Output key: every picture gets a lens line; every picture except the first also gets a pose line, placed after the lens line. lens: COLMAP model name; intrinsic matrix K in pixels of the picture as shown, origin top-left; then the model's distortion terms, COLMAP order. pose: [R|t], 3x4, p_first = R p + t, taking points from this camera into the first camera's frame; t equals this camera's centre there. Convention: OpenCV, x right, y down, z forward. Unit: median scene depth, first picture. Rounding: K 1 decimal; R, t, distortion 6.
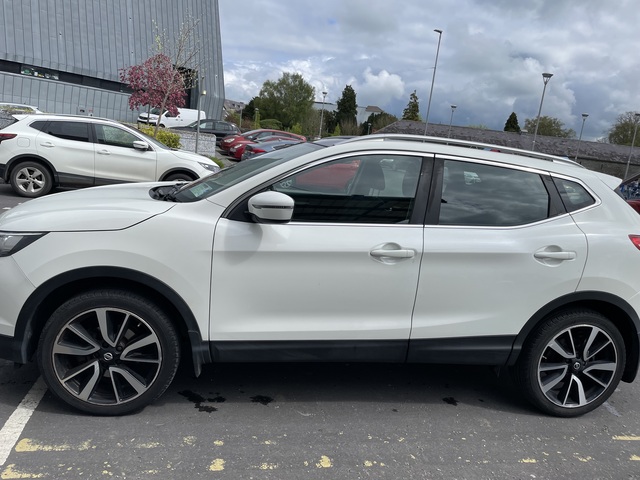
lens RADIAL K [[481.4, 0, 316.8], [0, 481.4, 242.1], [0, 0, 1]] dist [0.063661, -0.071959]
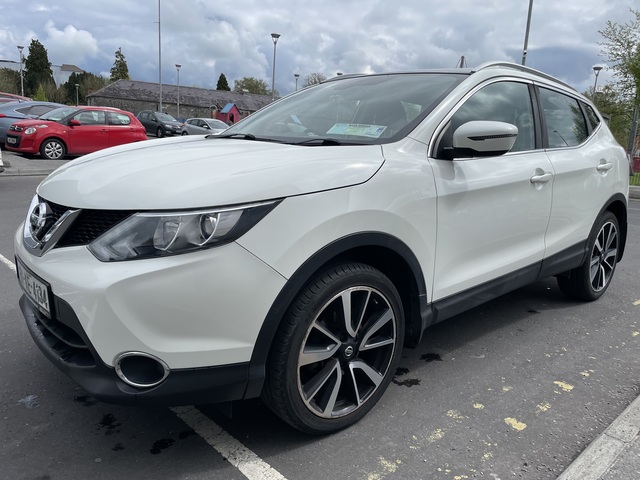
lens RADIAL K [[481.4, 0, 317.3], [0, 481.4, 235.9], [0, 0, 1]] dist [0.063661, -0.071959]
pose [[0.844367, -0.172704, 0.507166, -0.821494], [0.141376, 0.984891, 0.100009, -0.027809], [-0.516775, -0.012743, 0.856026, 0.373072]]
